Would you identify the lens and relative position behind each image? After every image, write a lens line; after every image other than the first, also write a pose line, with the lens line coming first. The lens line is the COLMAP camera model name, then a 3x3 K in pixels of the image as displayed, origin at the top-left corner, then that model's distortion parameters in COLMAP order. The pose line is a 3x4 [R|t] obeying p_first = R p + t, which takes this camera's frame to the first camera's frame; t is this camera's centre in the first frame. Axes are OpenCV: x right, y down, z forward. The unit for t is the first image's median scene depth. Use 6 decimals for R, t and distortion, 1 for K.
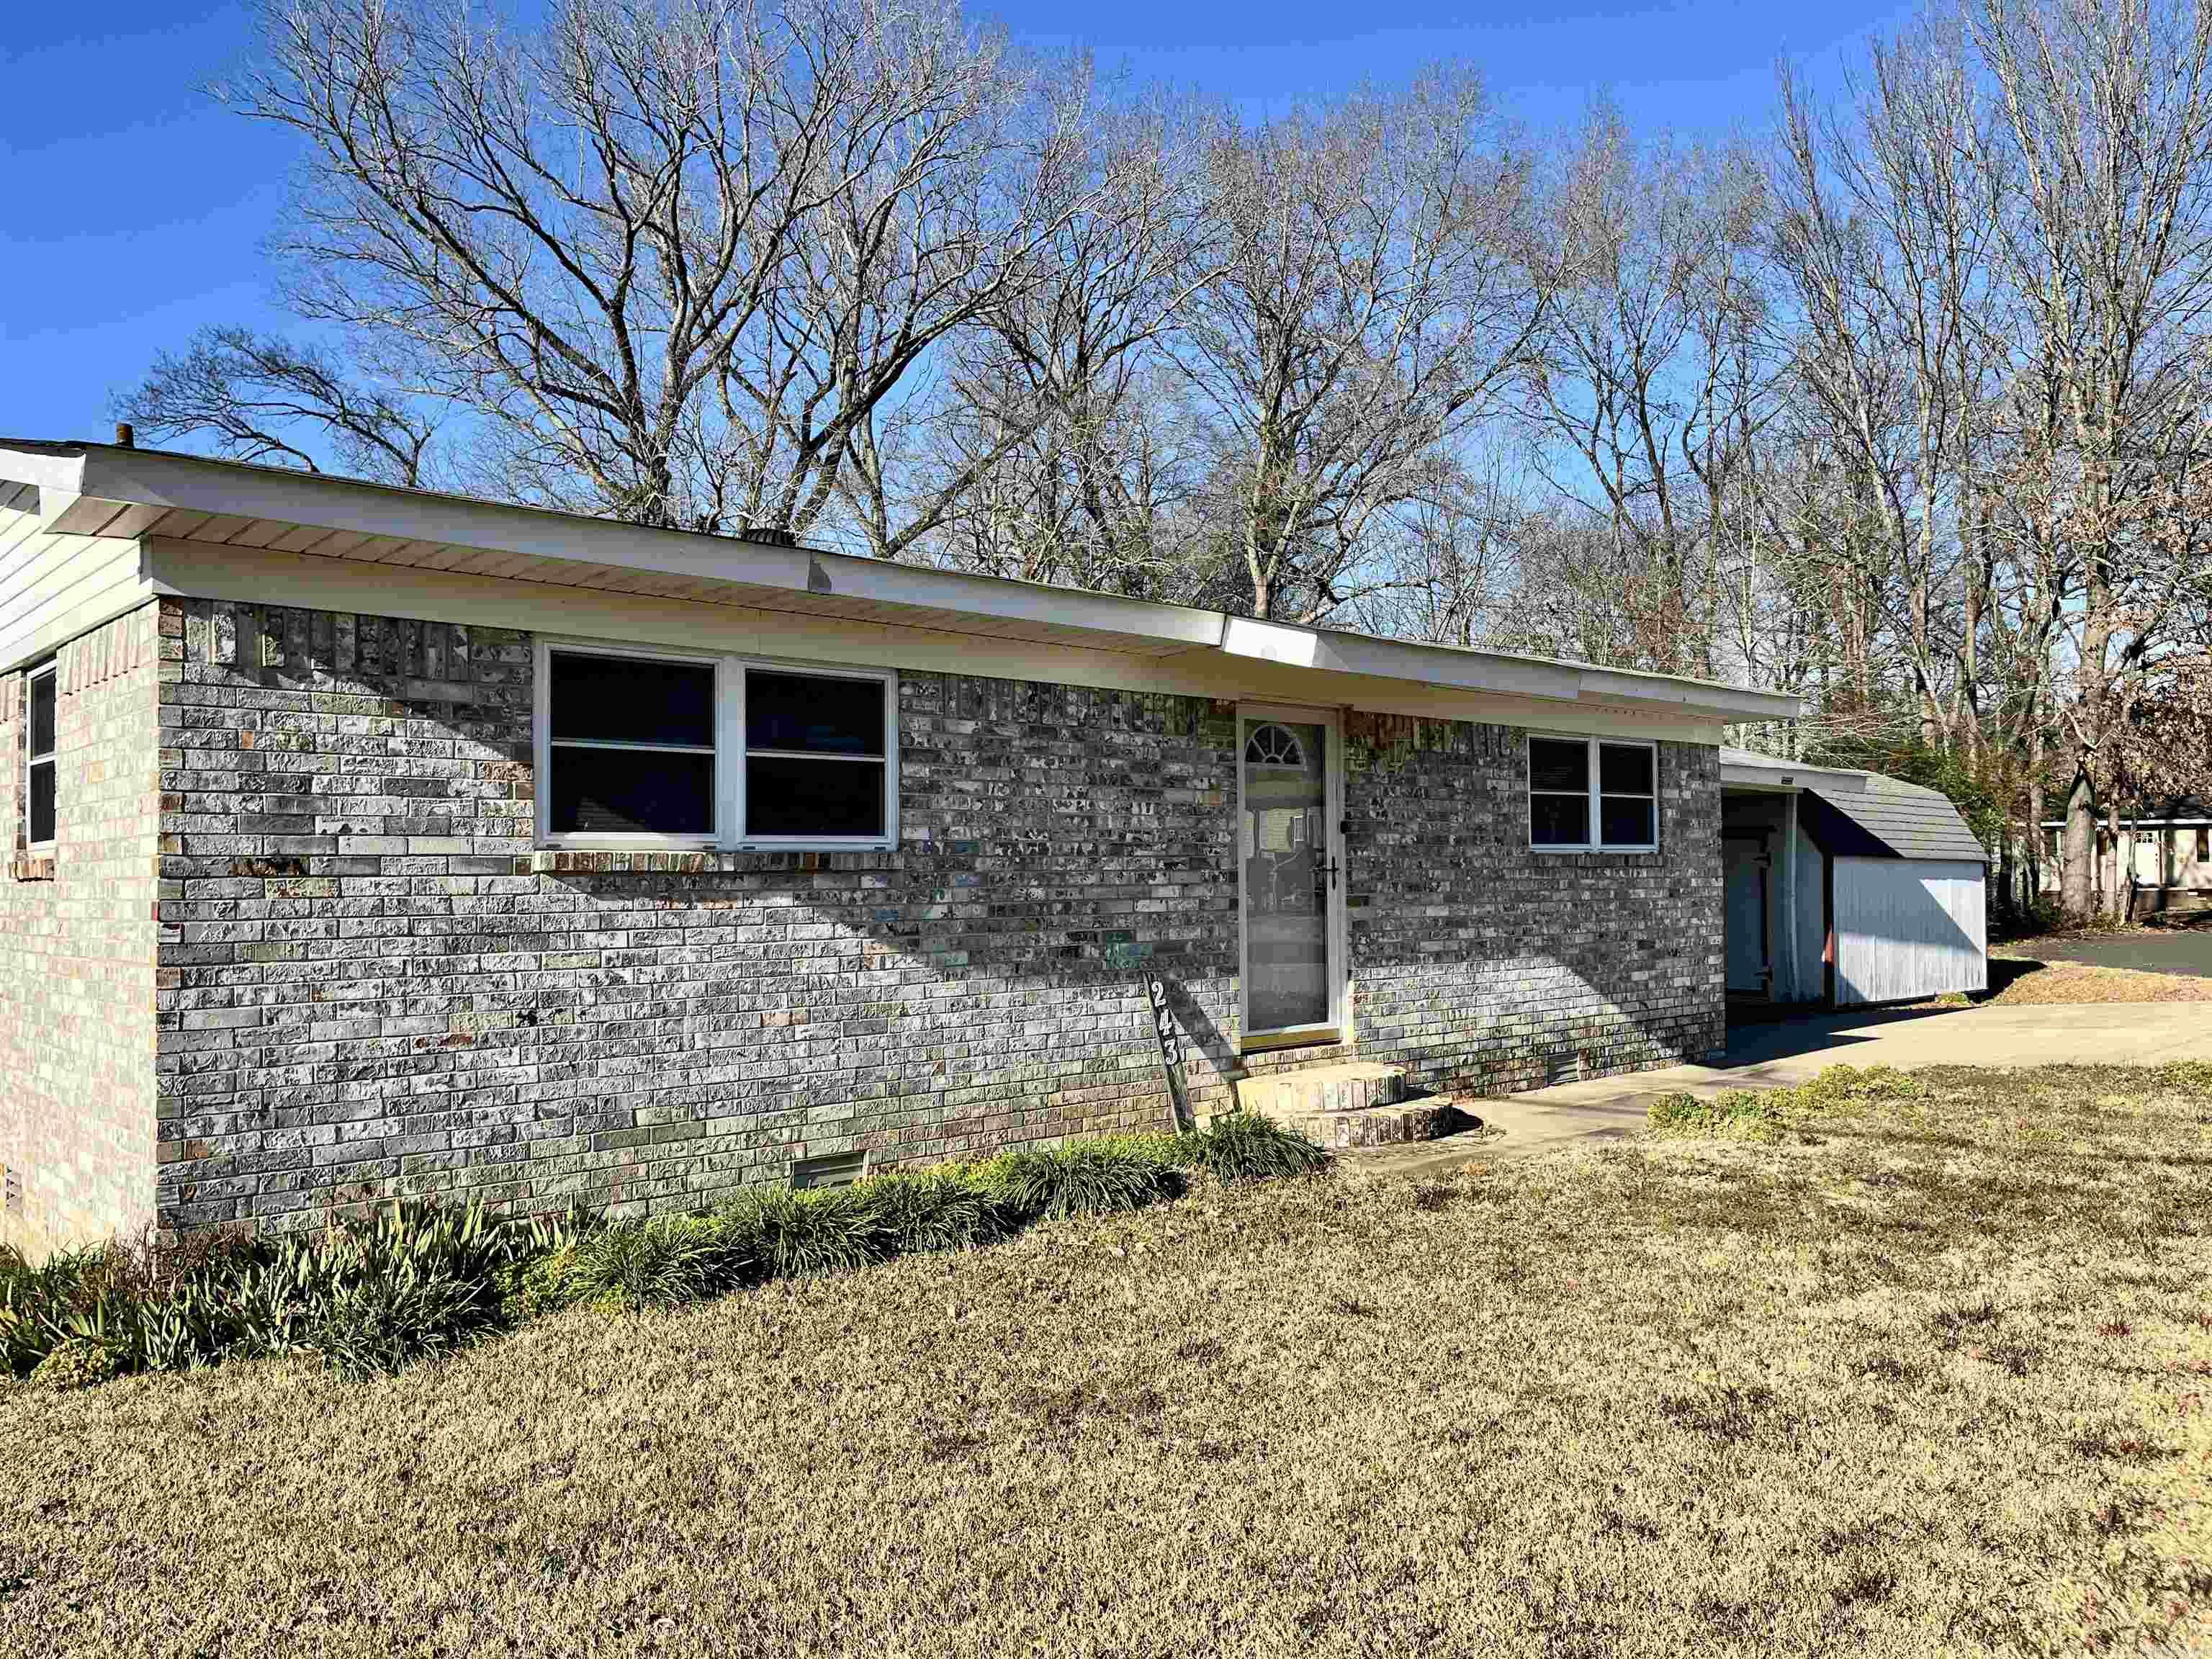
lens RADIAL K [[1681.1, 0, 1118.1], [0, 1681.1, 824.9], [0, 0, 1]] dist [0.061593, -0.068234]
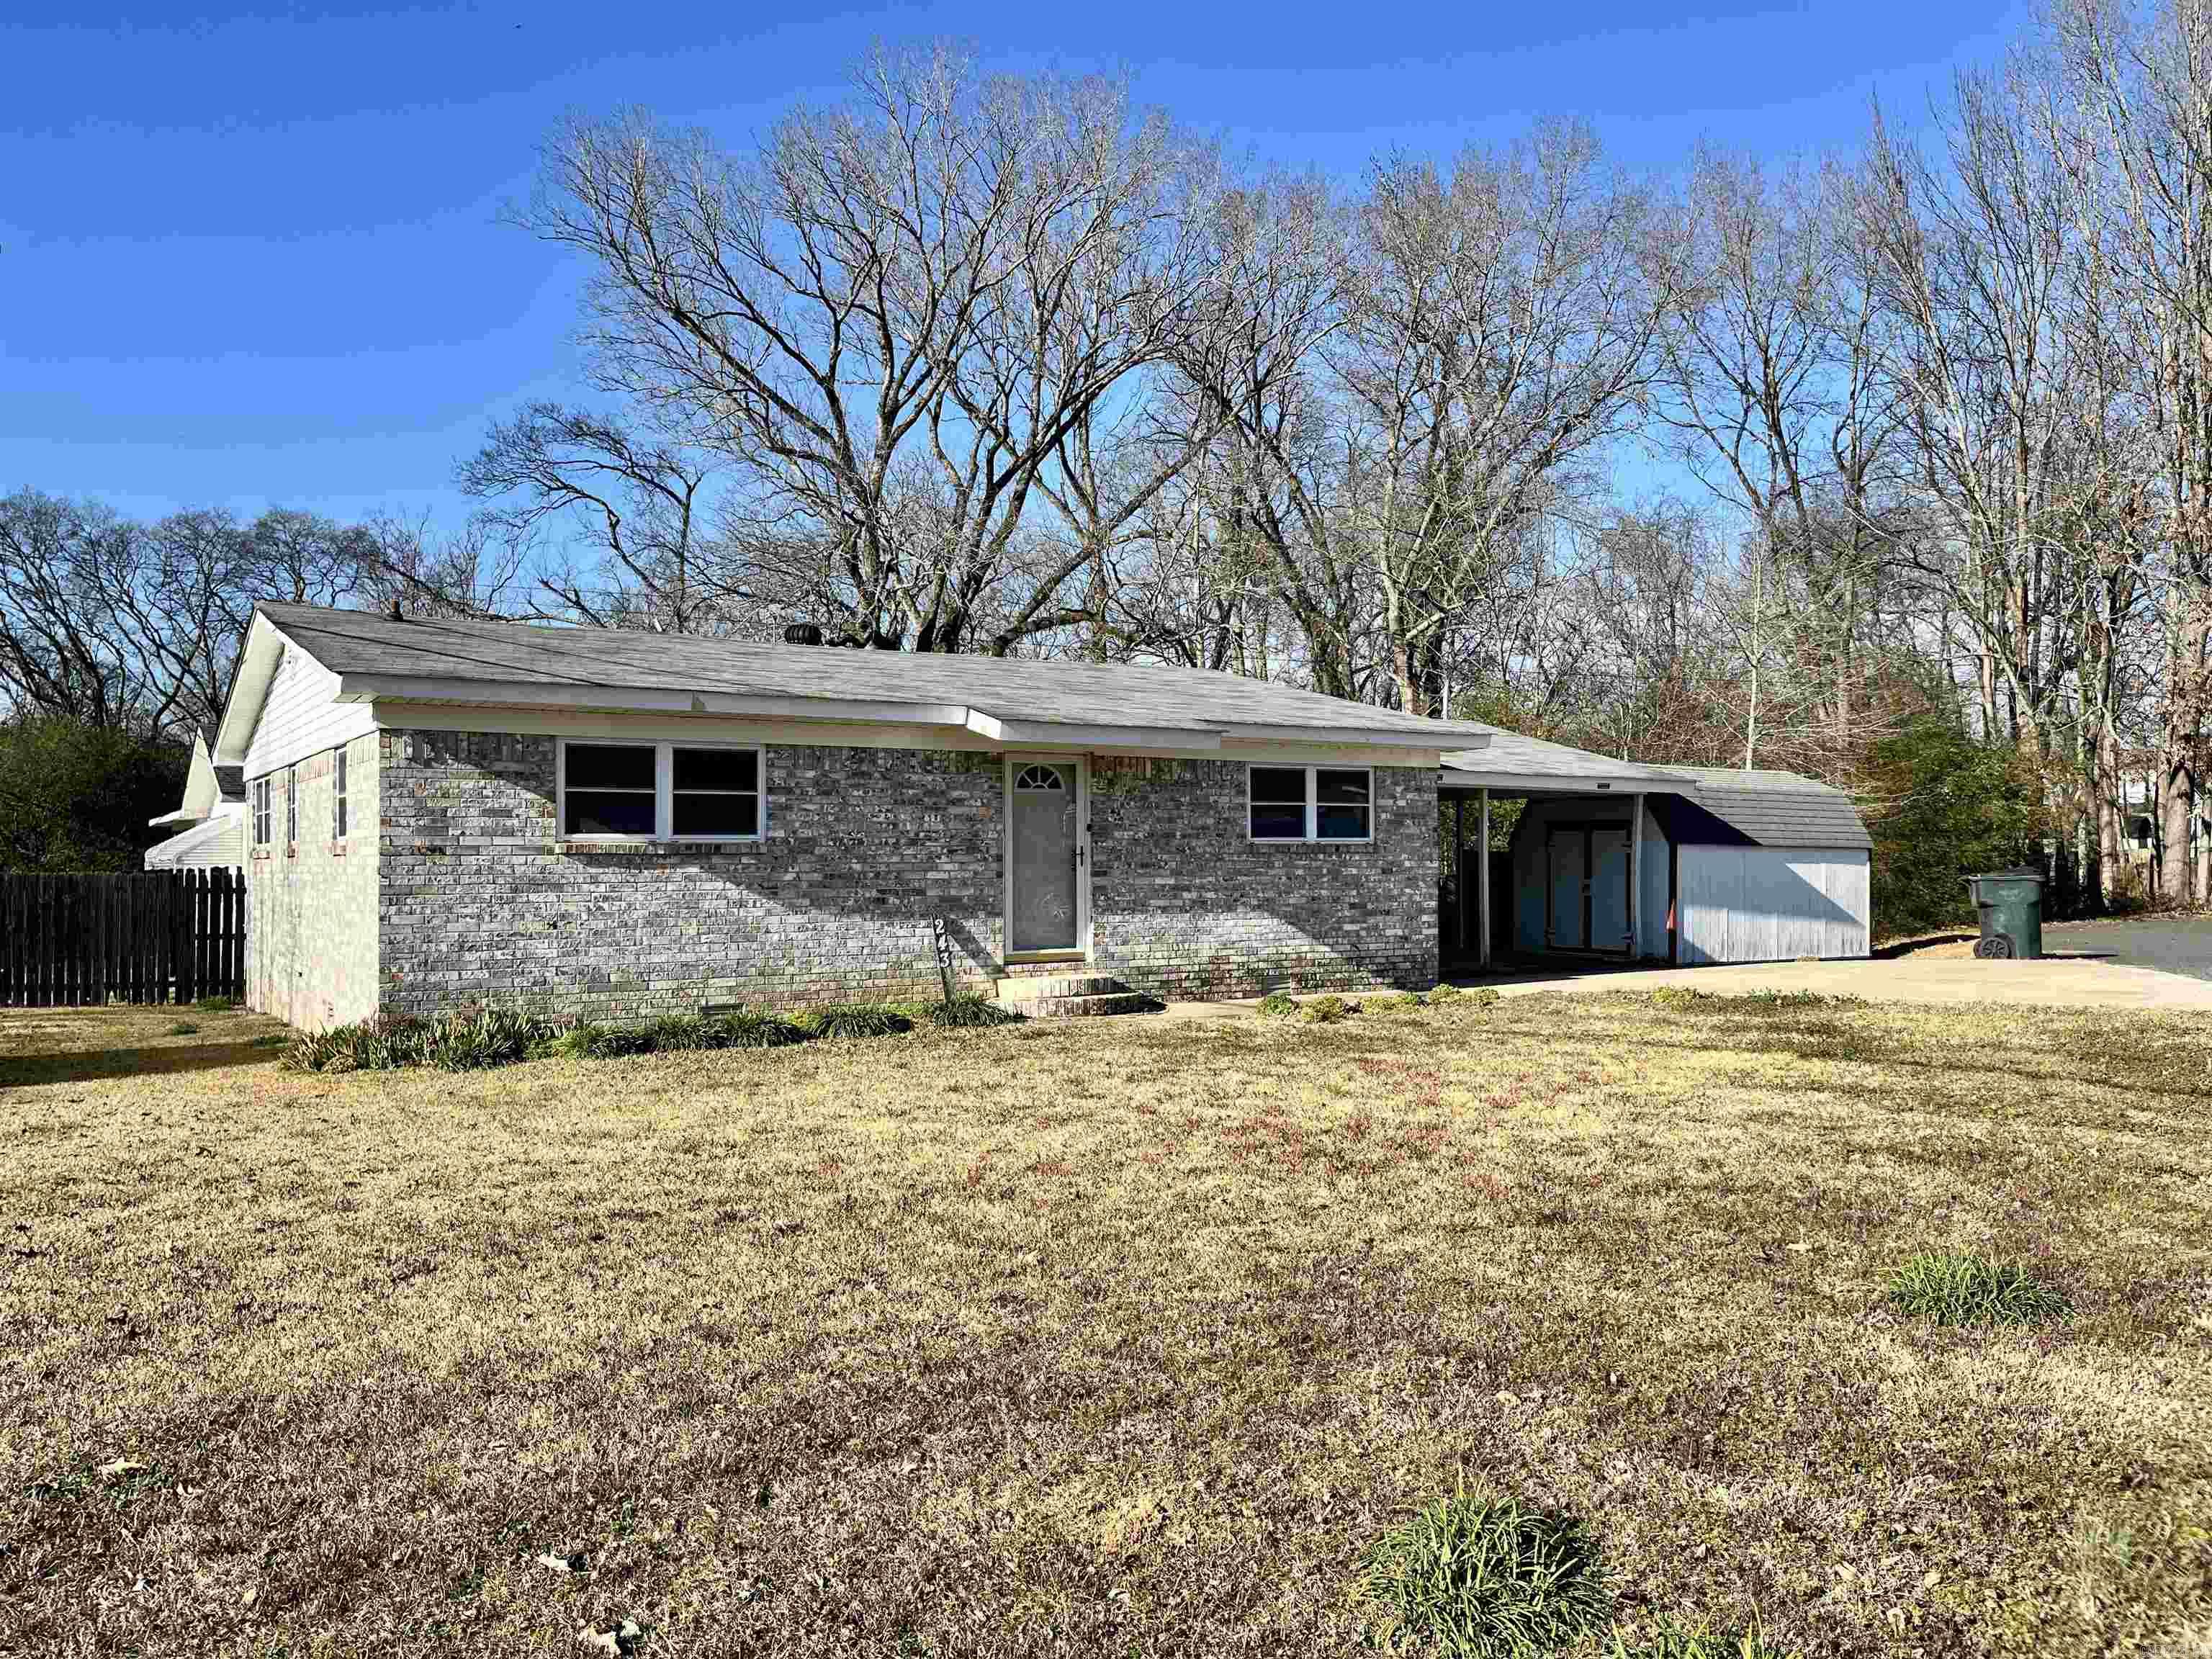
lens RADIAL K [[1681.1, 0, 1104.4], [0, 1681.1, 828.7], [0, 0, 1]] dist [0.061593, -0.068234]
pose [[0.983075, 0.004581, -0.183144, 0.532832], [-0.001545, 0.999859, 0.016717, -0.029411], [0.183195, -0.016152, 0.982944, -0.691556]]
